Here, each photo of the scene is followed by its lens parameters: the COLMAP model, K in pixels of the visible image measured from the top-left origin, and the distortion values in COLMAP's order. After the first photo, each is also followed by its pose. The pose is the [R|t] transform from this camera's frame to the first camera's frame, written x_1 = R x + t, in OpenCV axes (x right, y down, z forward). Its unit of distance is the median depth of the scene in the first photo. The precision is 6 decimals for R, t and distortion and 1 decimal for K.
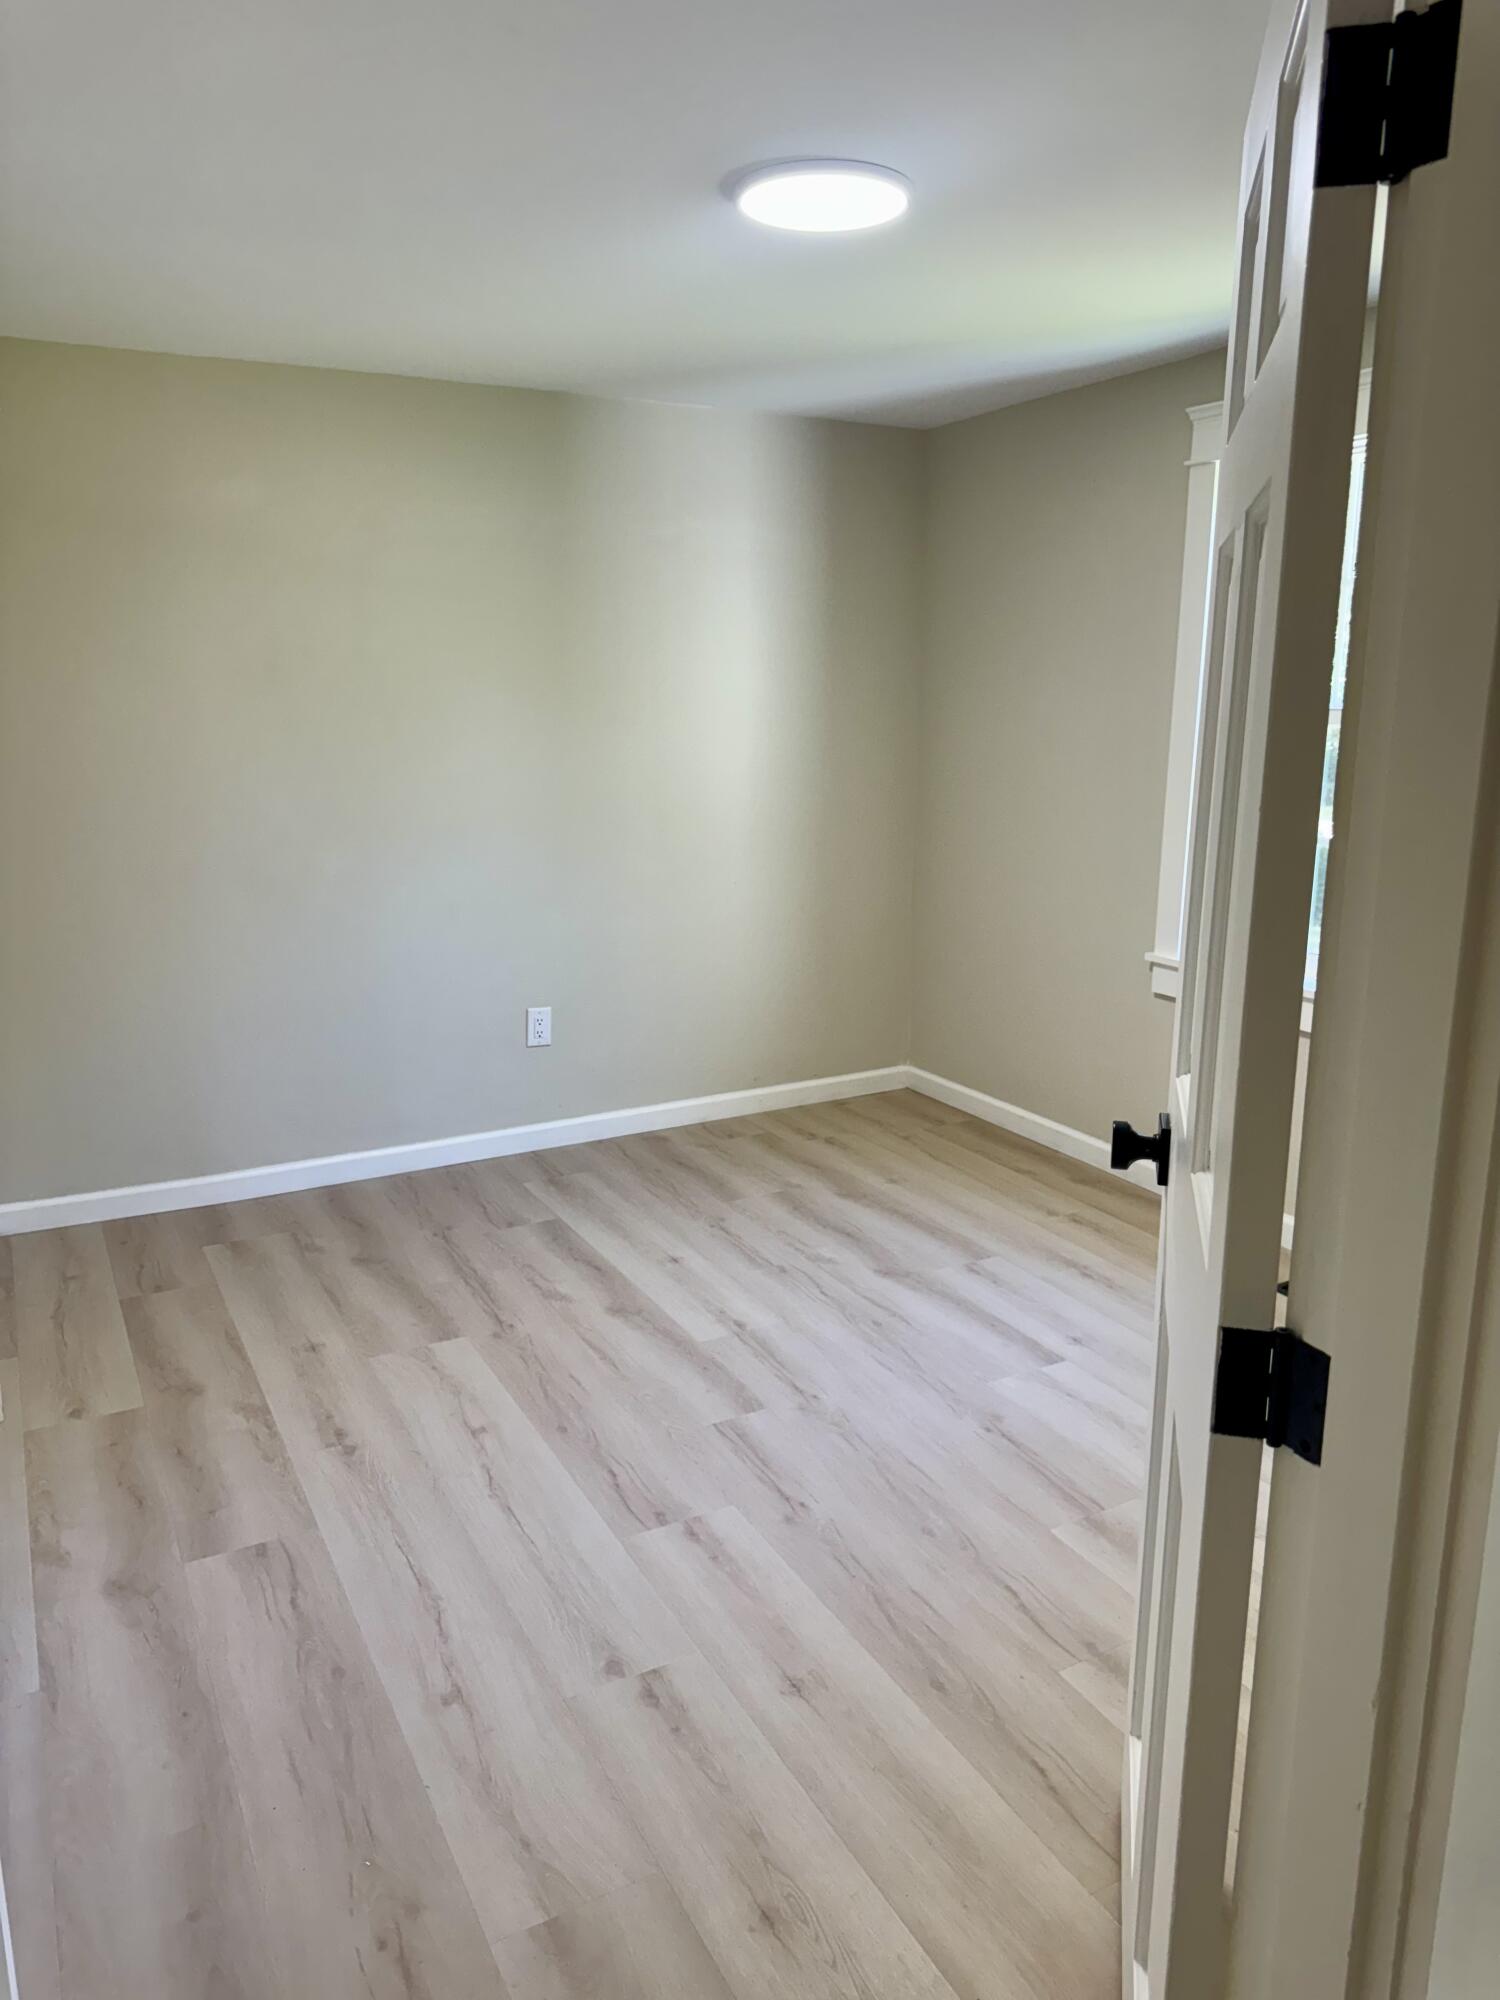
lens RADIAL K [[1410.2, 0, 746.6], [0, 1410.2, 984.8], [0, 0, 1]] dist [0.051755, -0.069892]
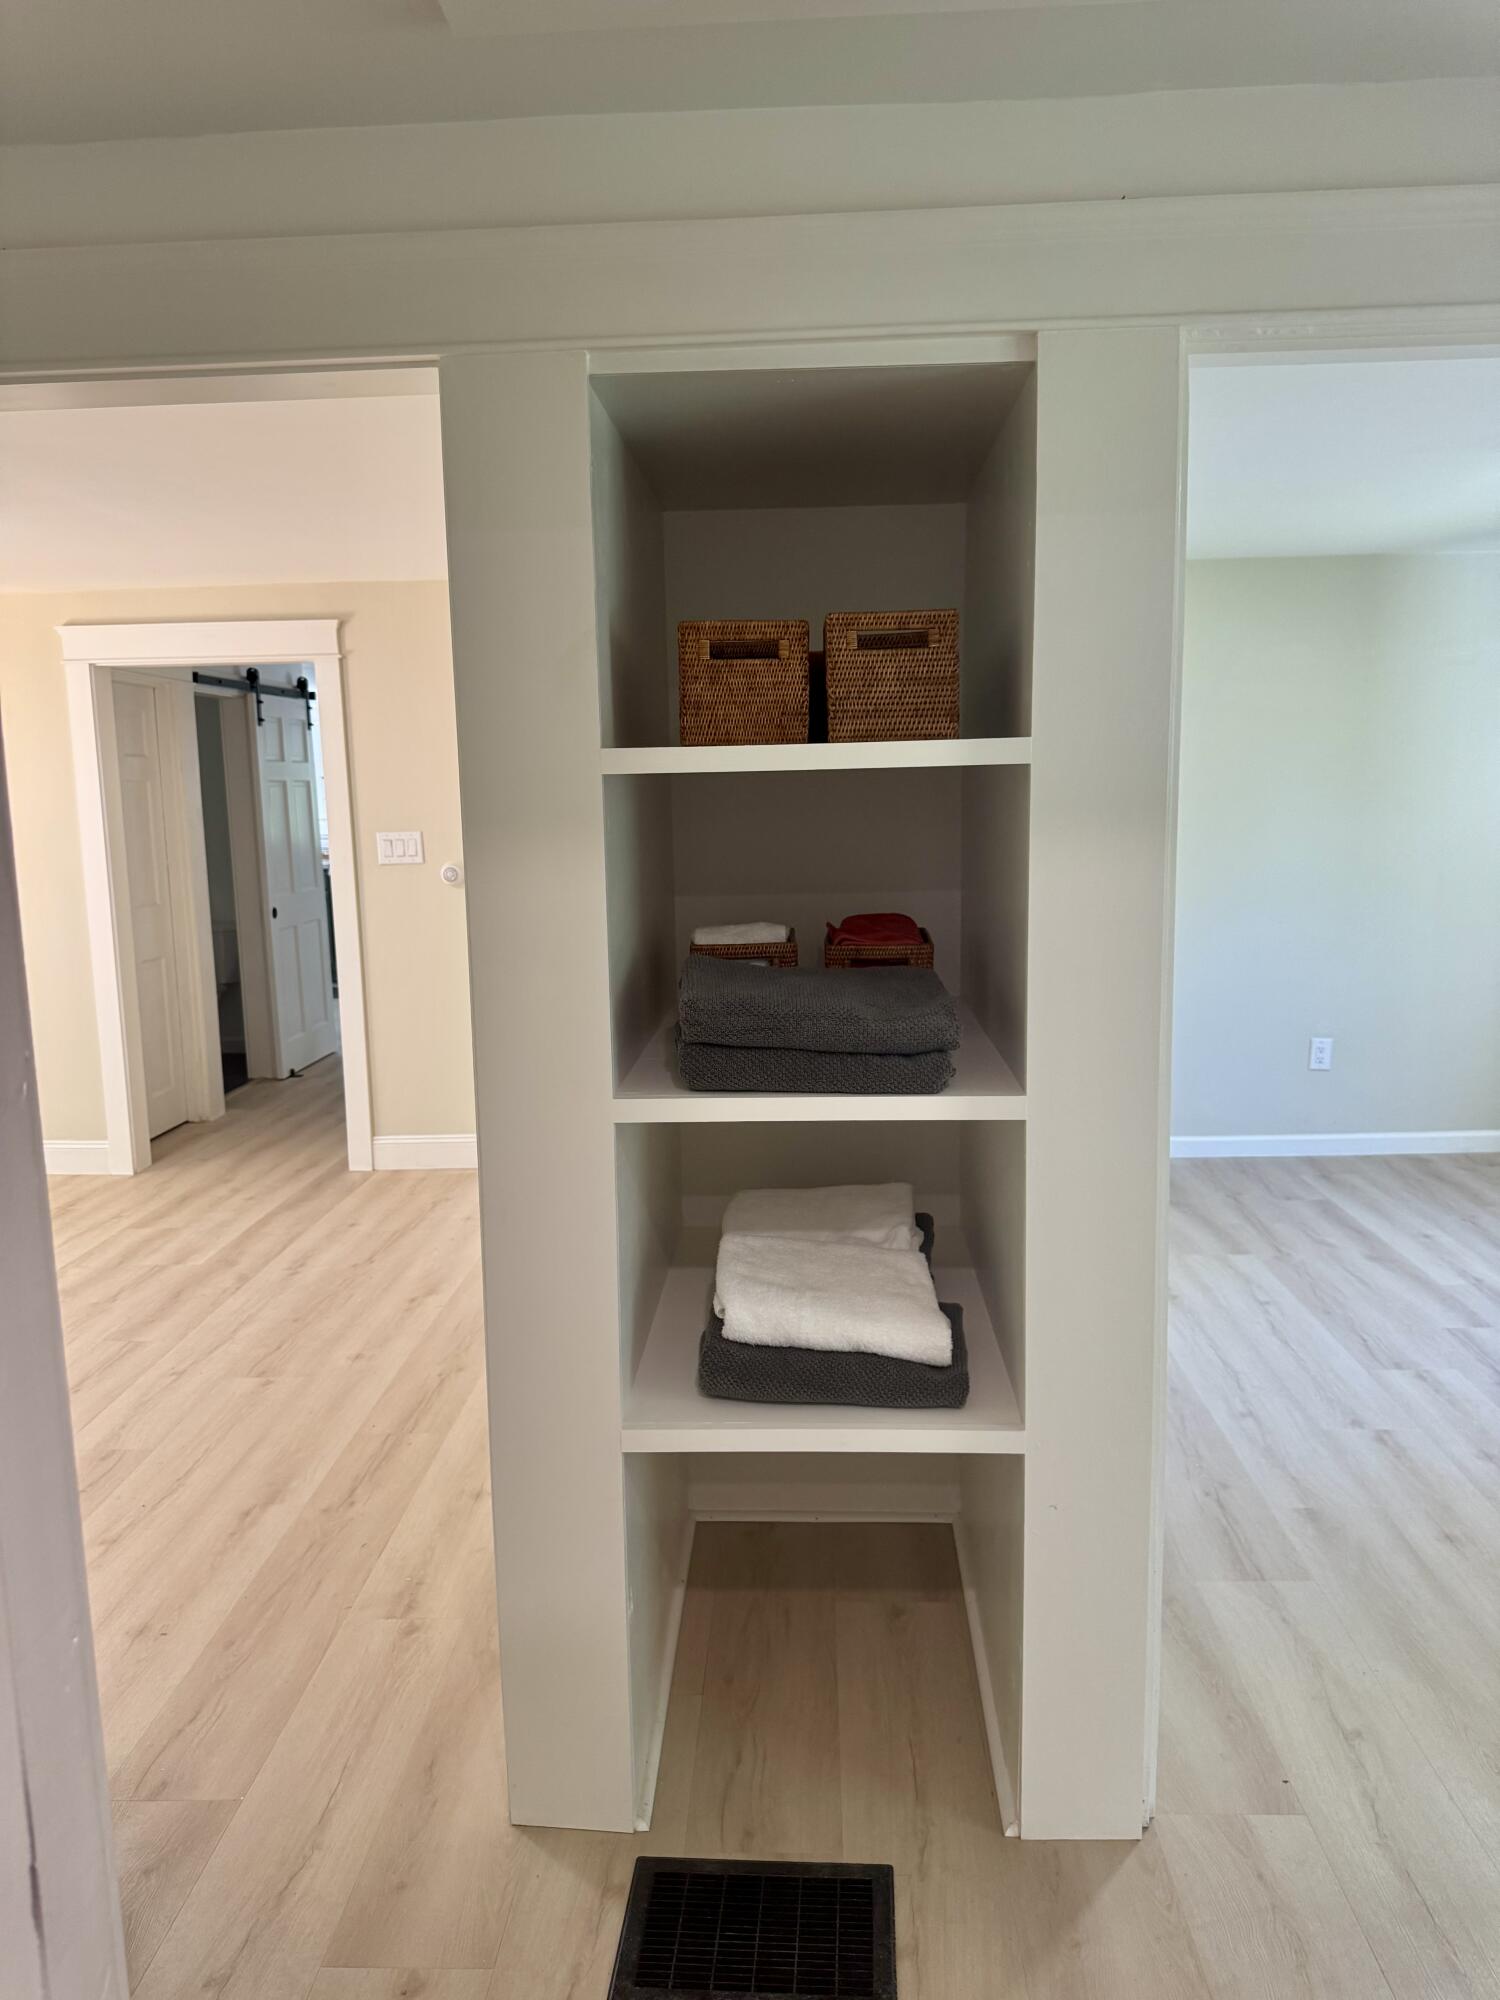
lens RADIAL K [[1410.2, 0, 737.5], [0, 1410.2, 997.0], [0, 0, 1]] dist [0.051755, -0.069892]
pose [[0.860846, 0.051119, -0.506291, 0.059755], [-0.078277, 0.996402, -0.032490, 0.083677], [0.502809, 0.067600, 0.861750, -0.485143]]
